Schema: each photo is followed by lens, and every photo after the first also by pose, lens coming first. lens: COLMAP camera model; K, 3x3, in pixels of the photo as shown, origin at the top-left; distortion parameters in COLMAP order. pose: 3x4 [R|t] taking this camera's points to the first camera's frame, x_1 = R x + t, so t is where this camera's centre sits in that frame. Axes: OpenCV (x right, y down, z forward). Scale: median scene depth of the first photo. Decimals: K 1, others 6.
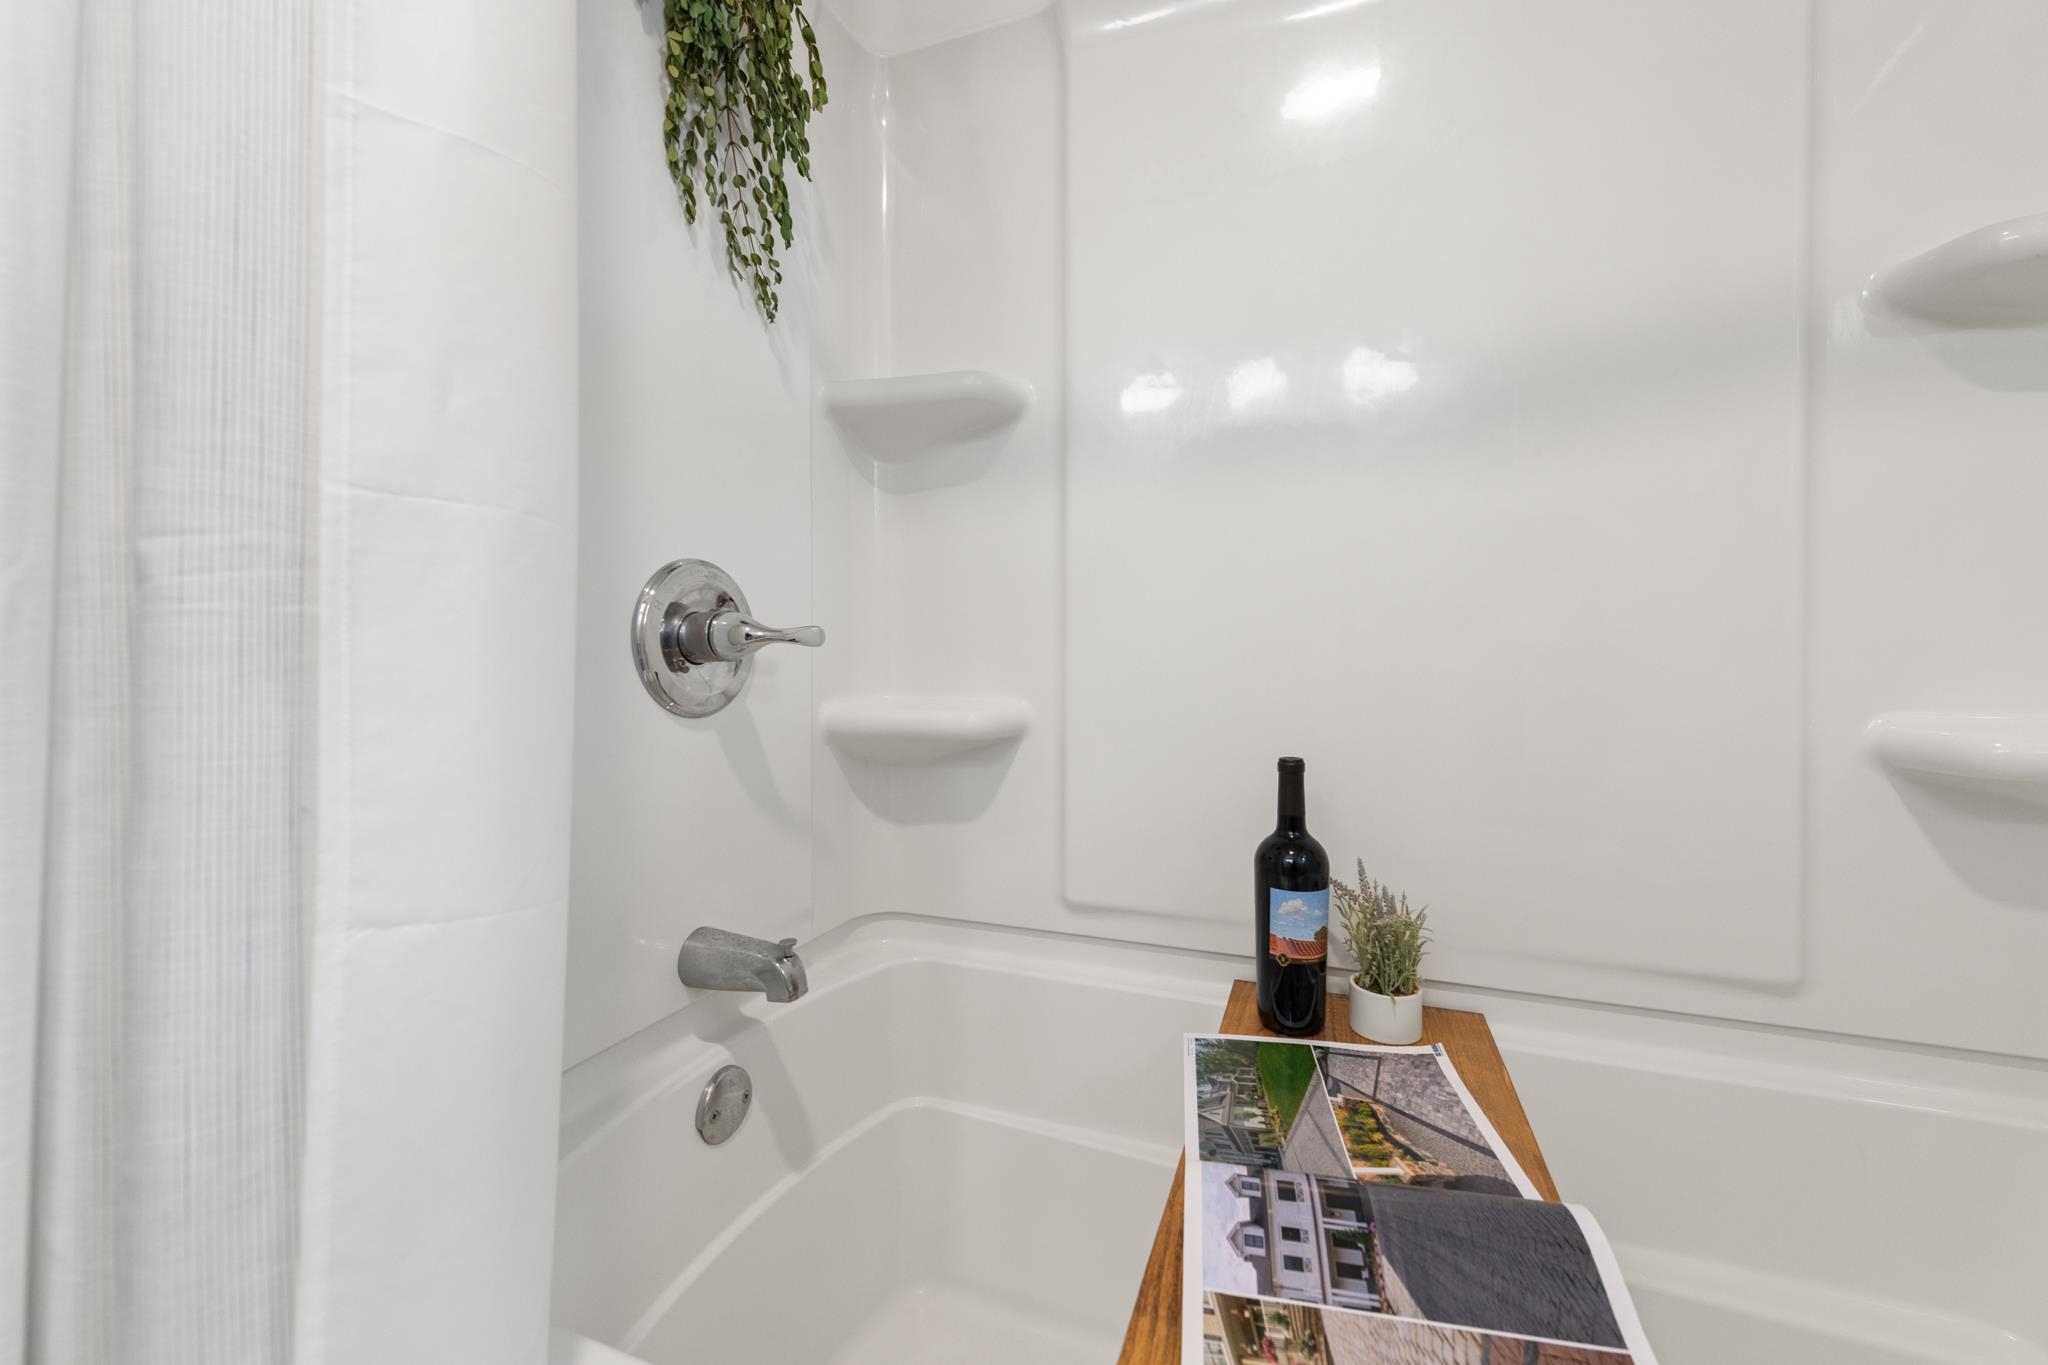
lens RADIAL K [[803.1, 0, 1021.0], [0, 803.1, 678.5], [0, 0, 1]] dist [0.004427, -0.000502]
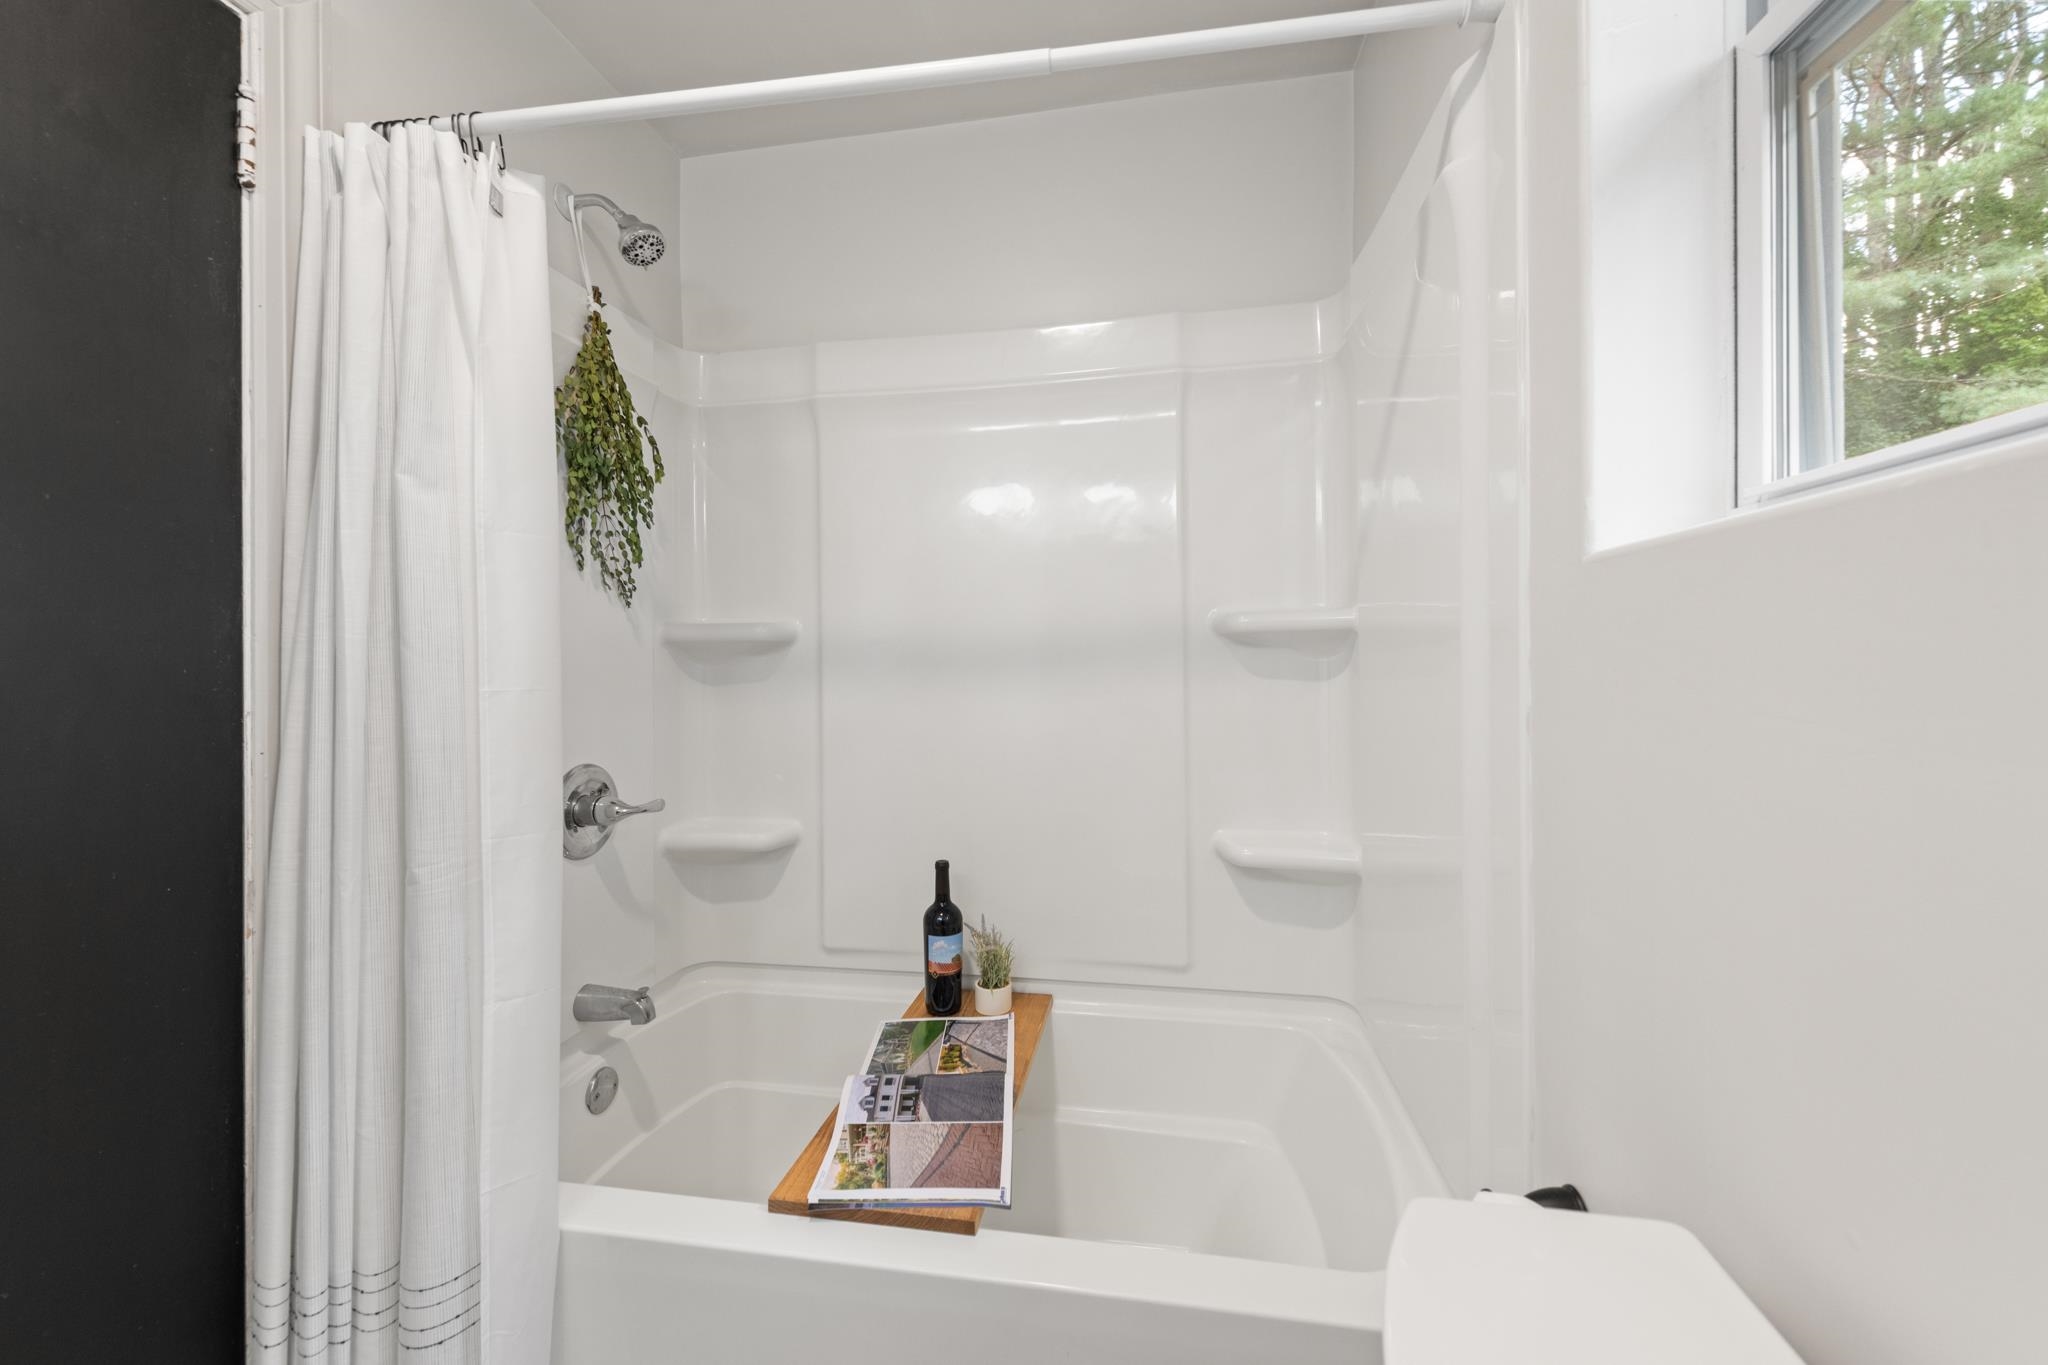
lens RADIAL K [[803.1, 0, 1021.7], [0, 803.1, 672.0], [0, 0, 1]] dist [0.004427, -0.000502]
pose [[0.980070, -0.009535, 0.198425, 0.160114], [0.013692, 0.999714, -0.019592, -0.291370], [-0.198181, 0.021918, 0.979920, -0.821252]]
